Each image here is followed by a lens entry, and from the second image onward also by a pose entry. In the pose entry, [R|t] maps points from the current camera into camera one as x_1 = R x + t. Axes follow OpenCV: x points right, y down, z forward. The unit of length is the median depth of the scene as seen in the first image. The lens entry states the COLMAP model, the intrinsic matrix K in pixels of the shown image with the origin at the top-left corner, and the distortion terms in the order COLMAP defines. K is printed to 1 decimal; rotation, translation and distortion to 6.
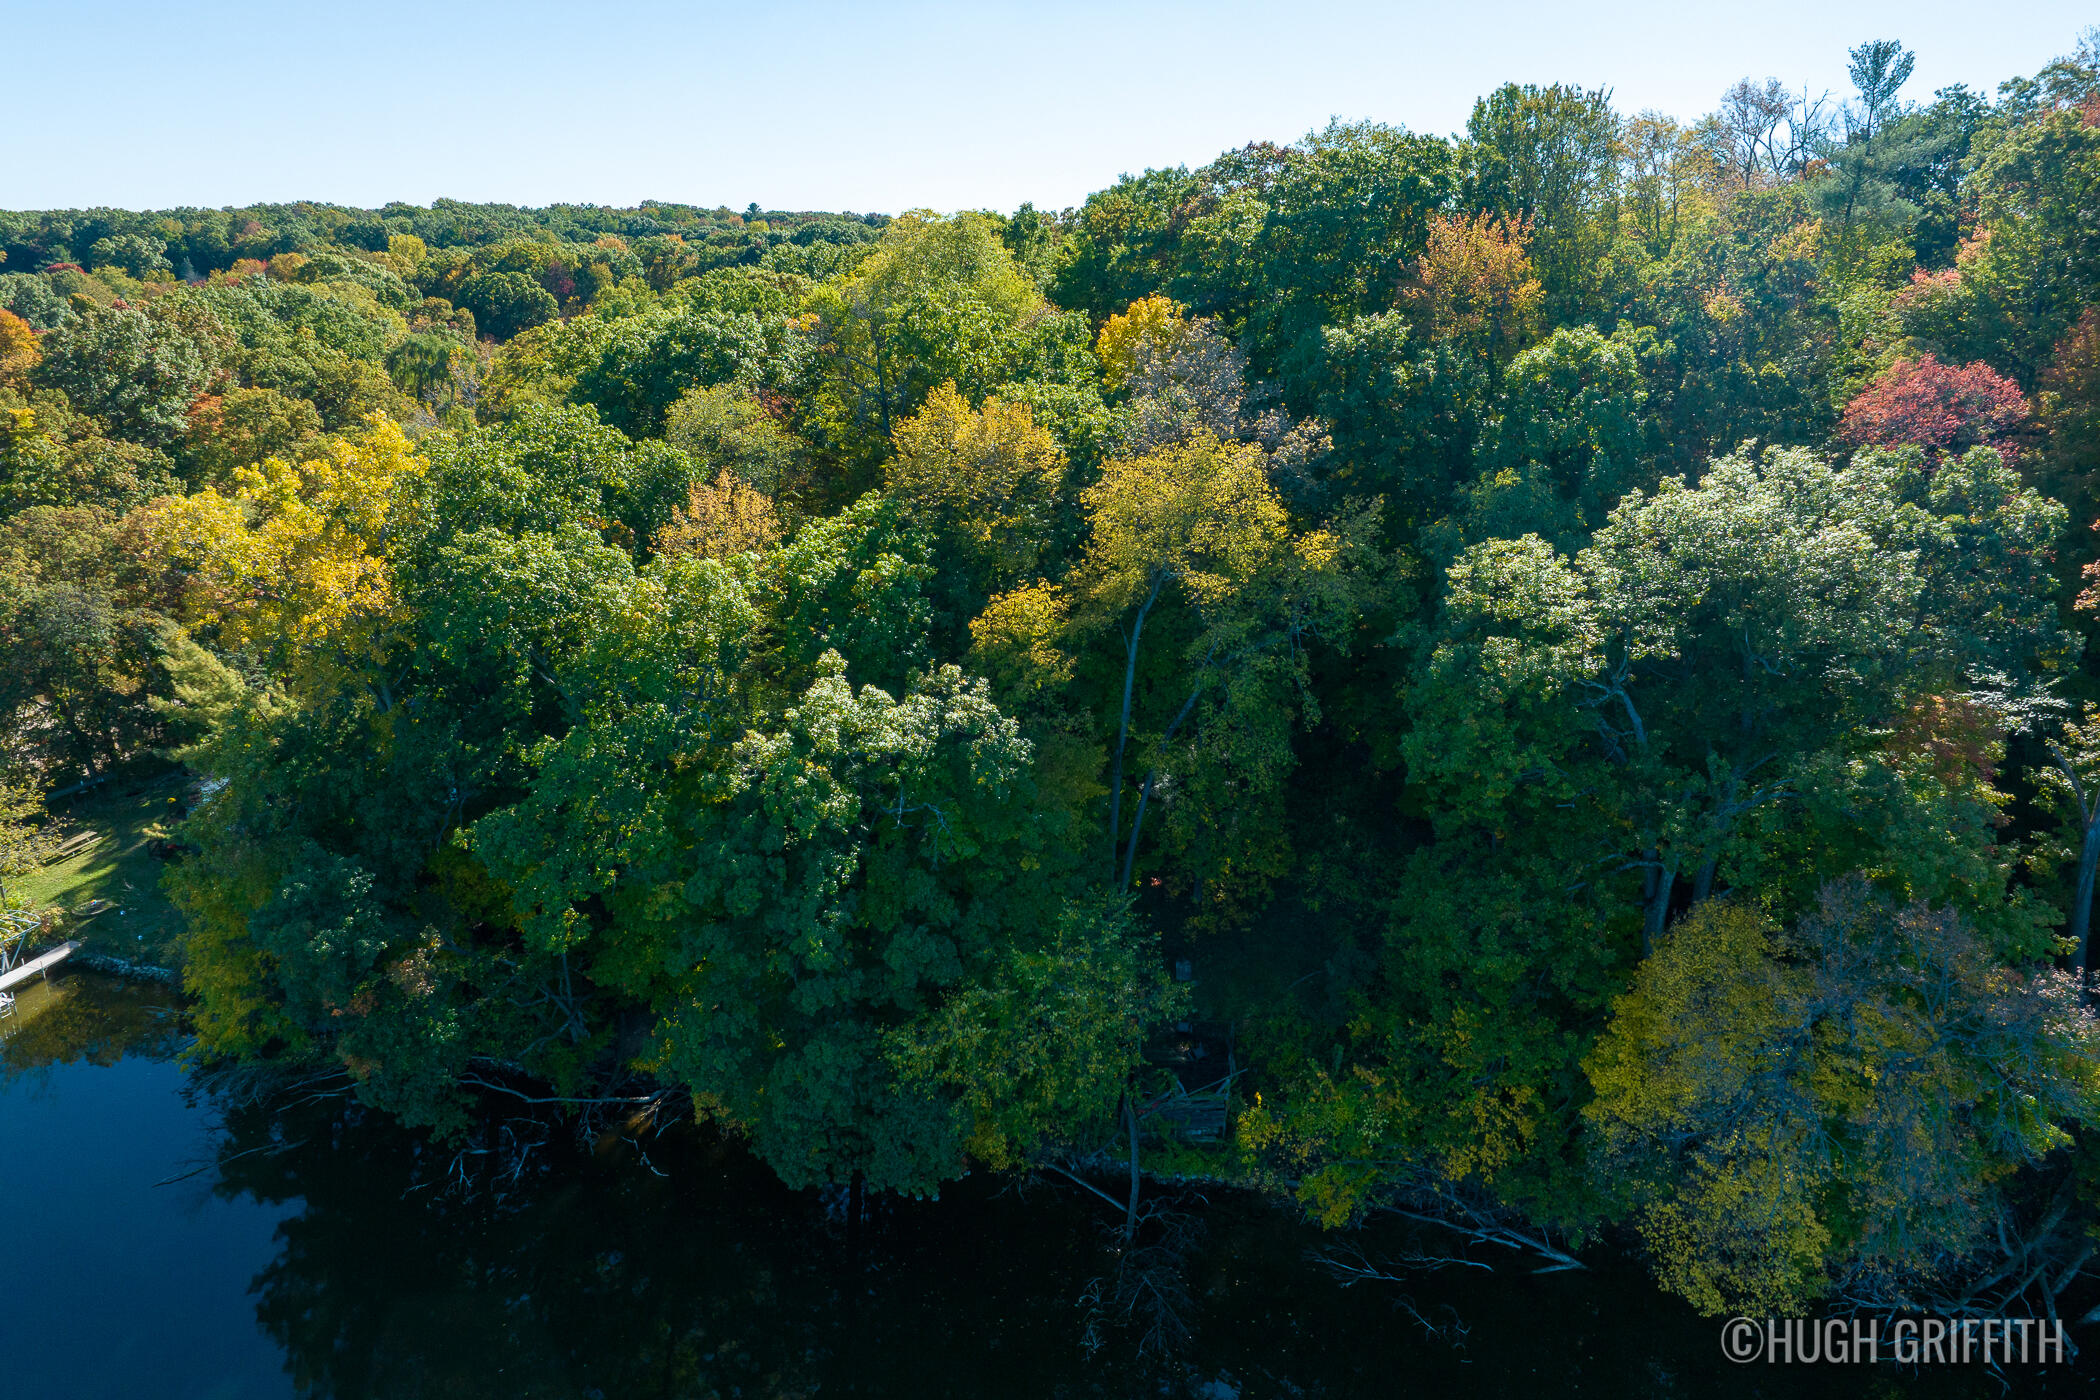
lens RADIAL K [[1483.2, 0, 1049.4], [0, 1483.2, 699.8], [0, 0, 1]] dist [-0.057045, 0.026919]
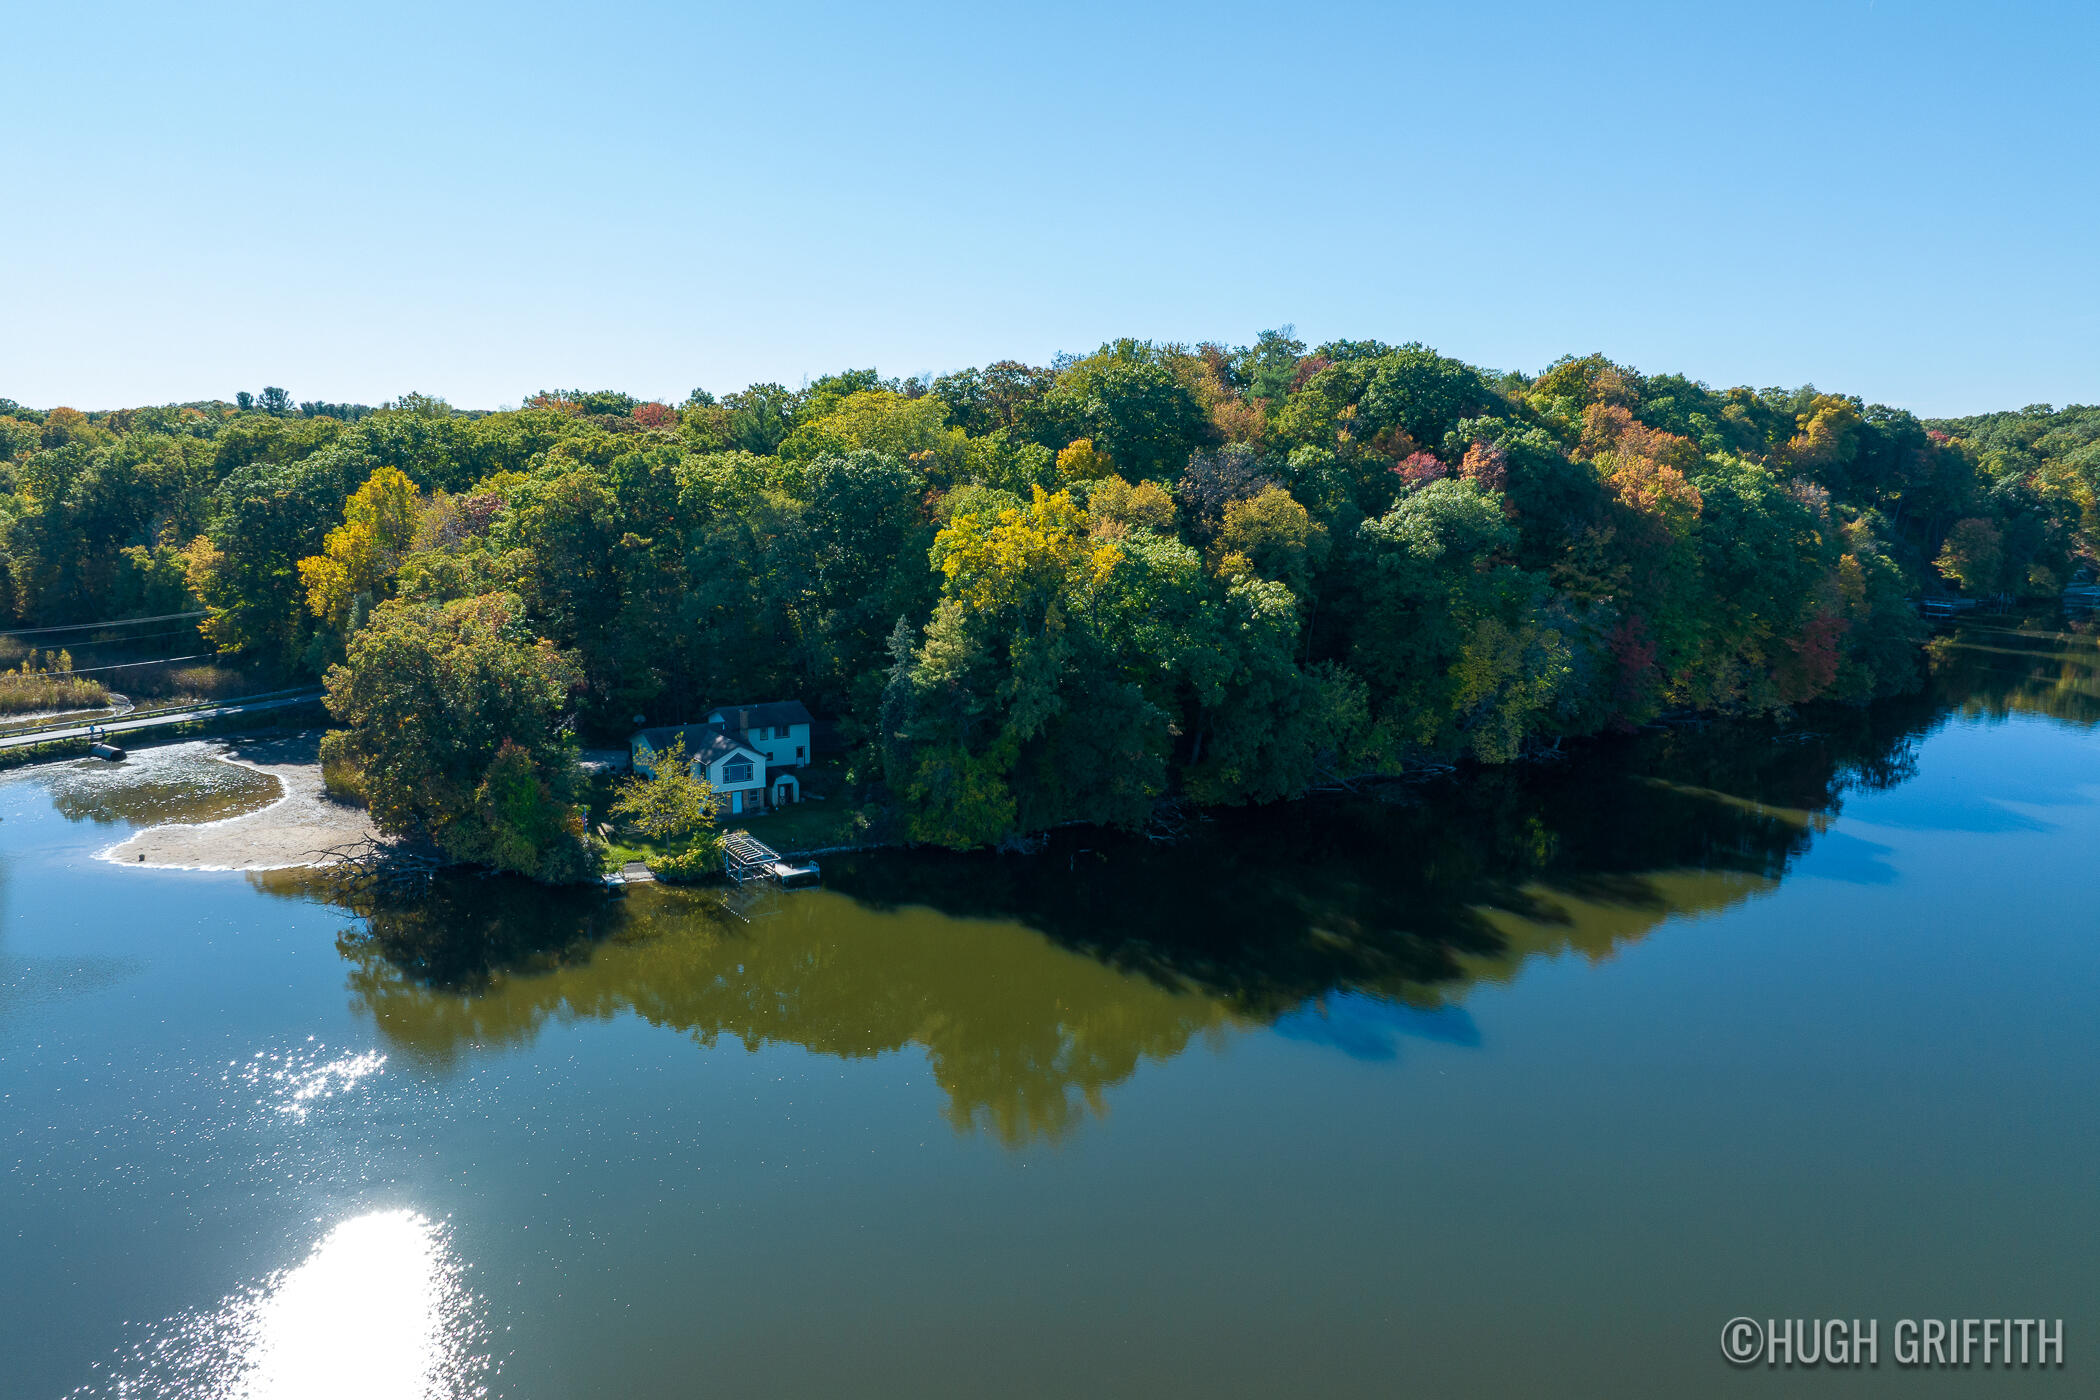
lens RADIAL K [[1483.2, 0, 1052.6], [0, 1483.2, 693.3], [0, 0, 1]] dist [-0.057045, 0.026919]
pose [[0.674833, -0.125432, 0.727233, -1.817181], [0.214503, 0.976242, -0.030666, 0.140276], [-0.706108, 0.176688, 0.685706, -0.341557]]
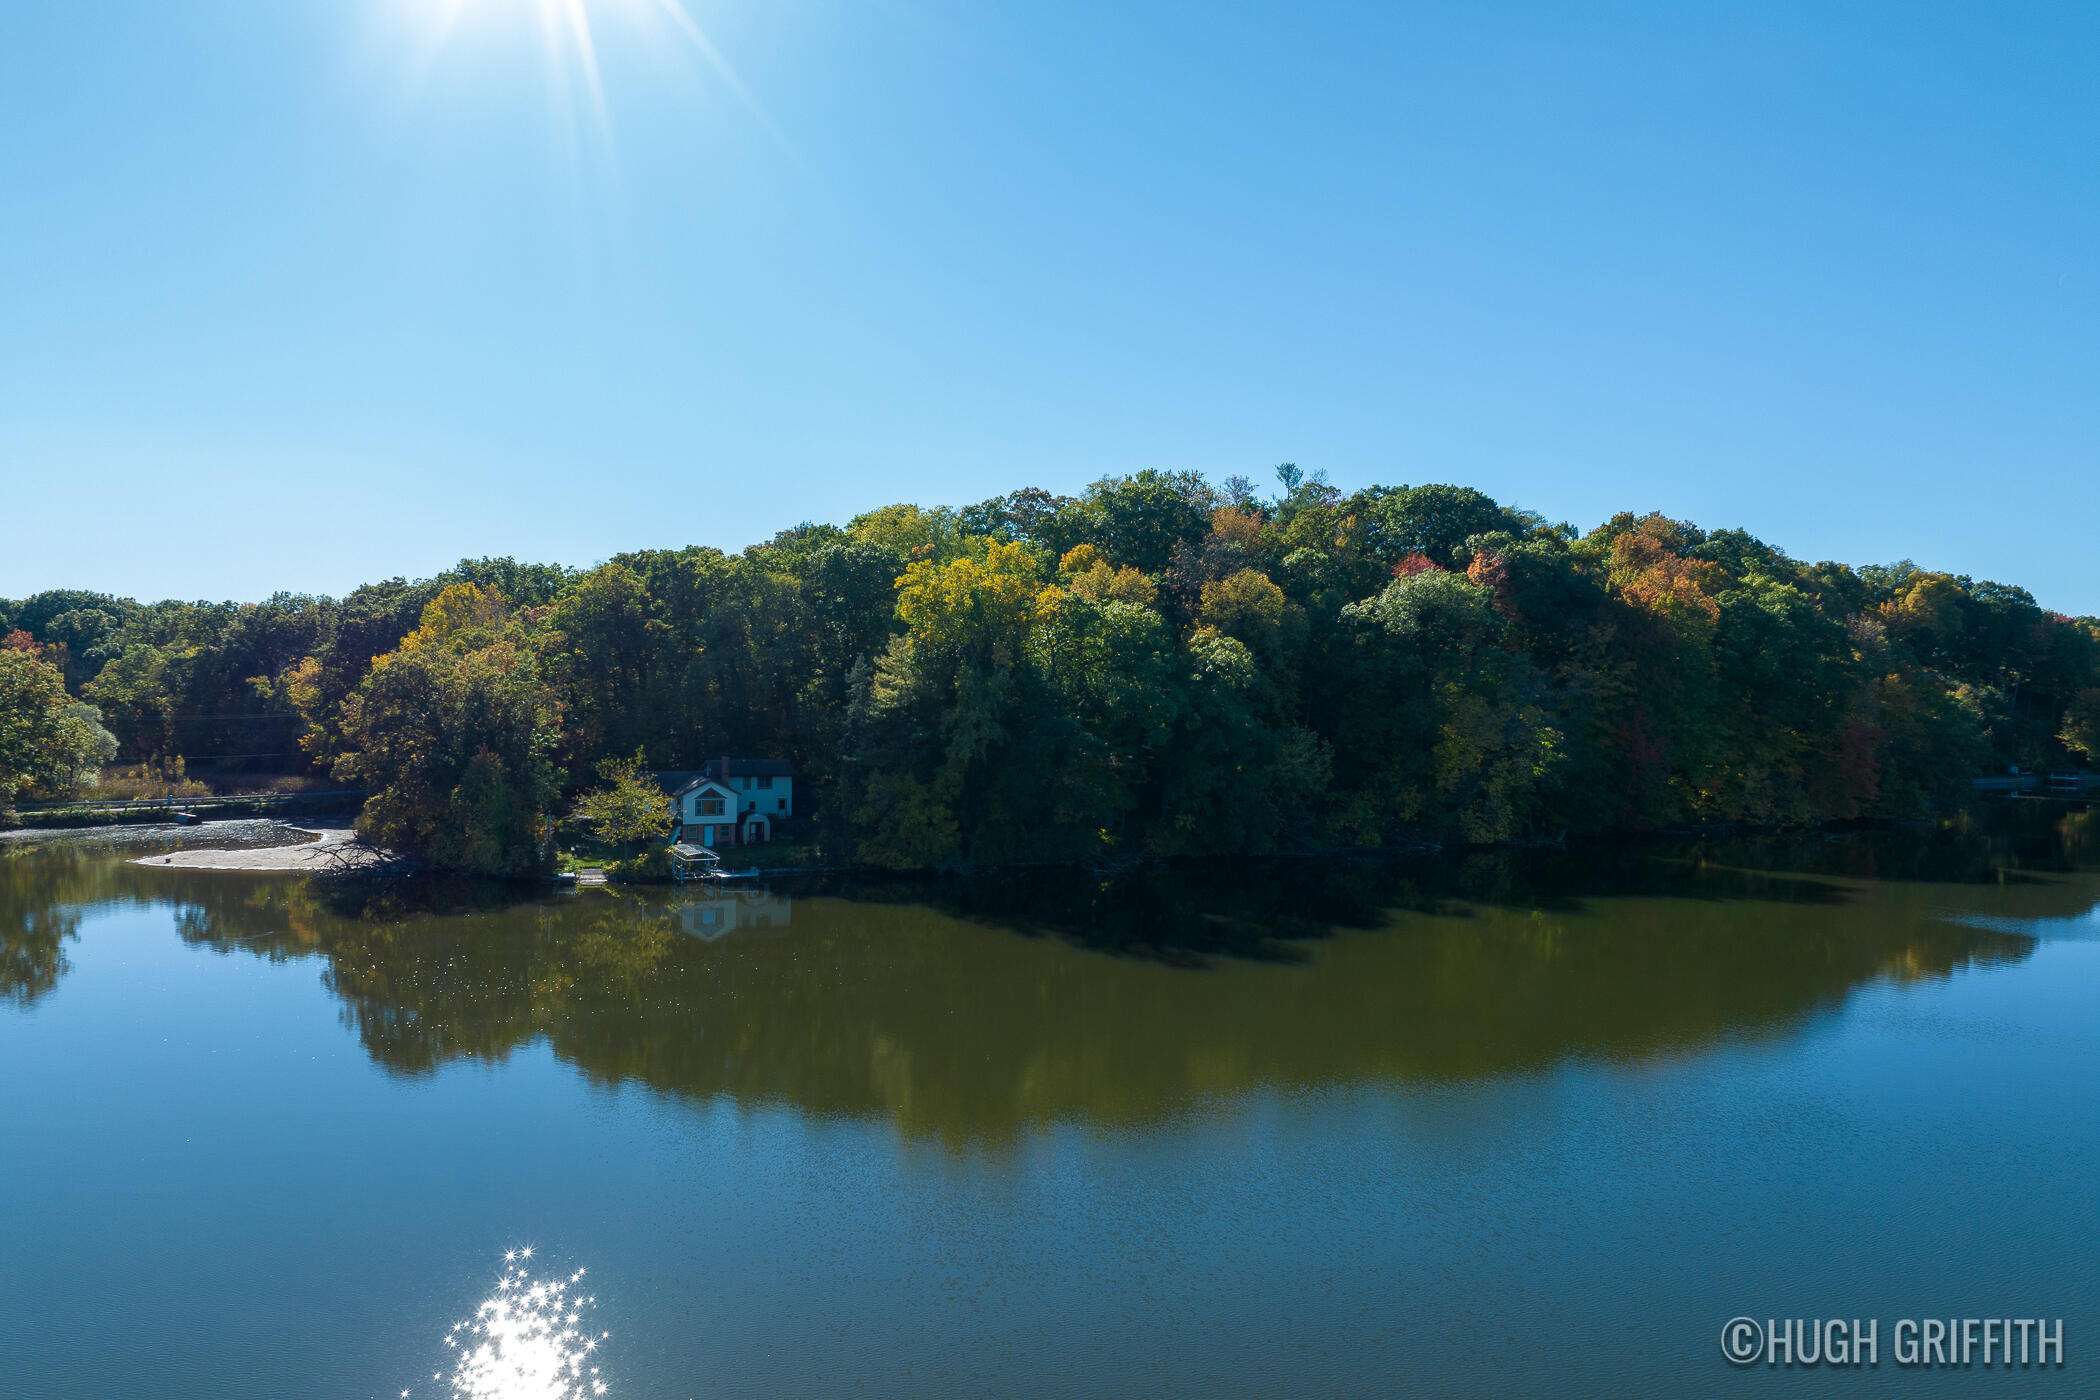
lens RADIAL K [[1483.2, 0, 1051.1], [0, 1483.2, 684.0], [0, 0, 1]] dist [-0.057045, 0.026919]
pose [[0.754240, 0.005492, 0.656576, -1.694129], [0.193267, 0.953809, -0.229994, 0.492230], [-0.627511, 0.300365, 0.718339, -0.528193]]
